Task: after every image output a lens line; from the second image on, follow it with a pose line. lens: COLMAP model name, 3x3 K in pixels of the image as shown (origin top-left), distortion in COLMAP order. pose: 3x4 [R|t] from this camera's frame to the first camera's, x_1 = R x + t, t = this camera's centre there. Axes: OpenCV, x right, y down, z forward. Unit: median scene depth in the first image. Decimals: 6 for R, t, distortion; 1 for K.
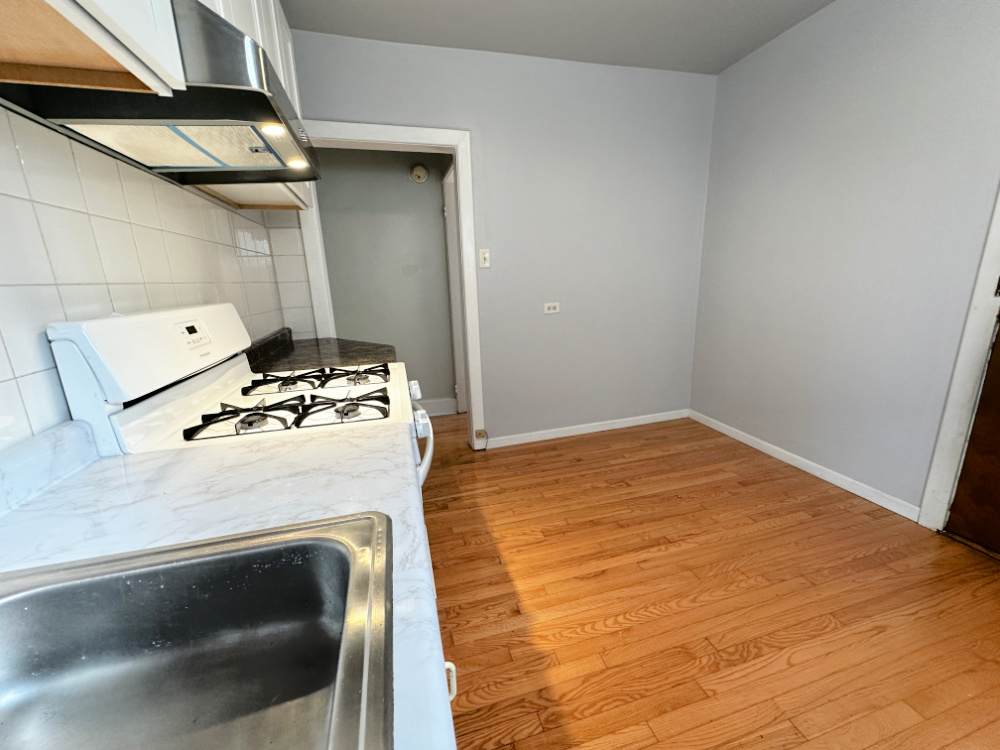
lens RADIAL K [[397.6, 0, 501.7], [0, 397.6, 375.2], [0, 0, 1]] dist [0.000126, 0.000006]
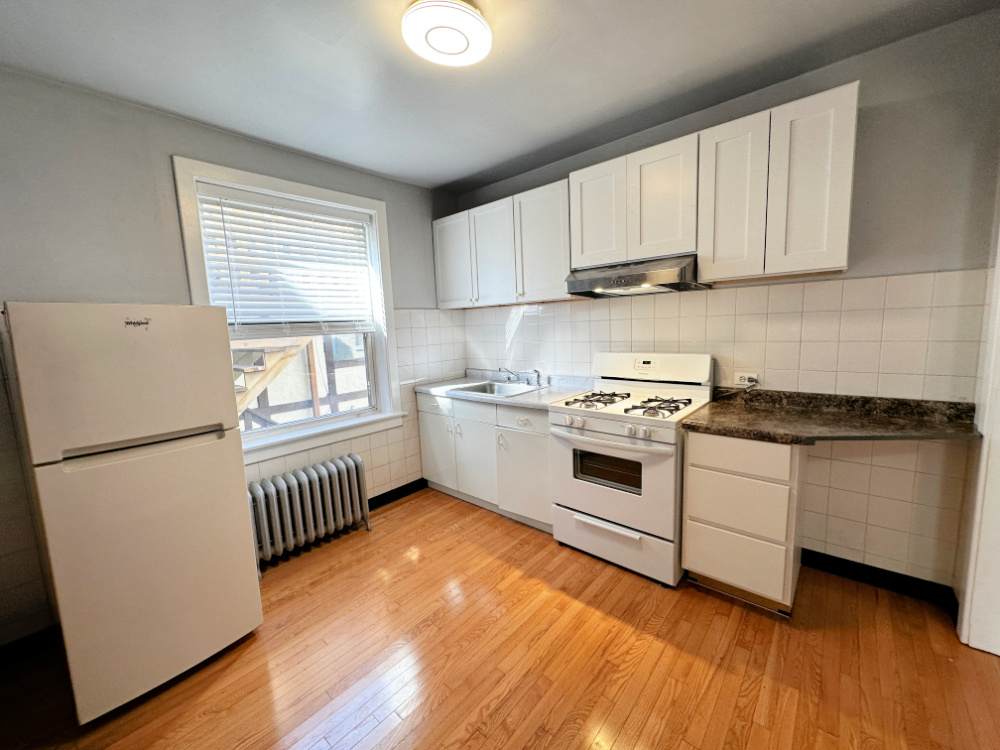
lens RADIAL K [[397.6, 0, 502.9], [0, 397.6, 375.8], [0, 0, 1]] dist [0.000126, 0.000006]
pose [[-0.836227, 0.135247, -0.531444, 0.753782], [-0.062204, 0.939461, 0.336962, -0.496489], [0.544844, 0.314835, -0.777190, 1.531890]]
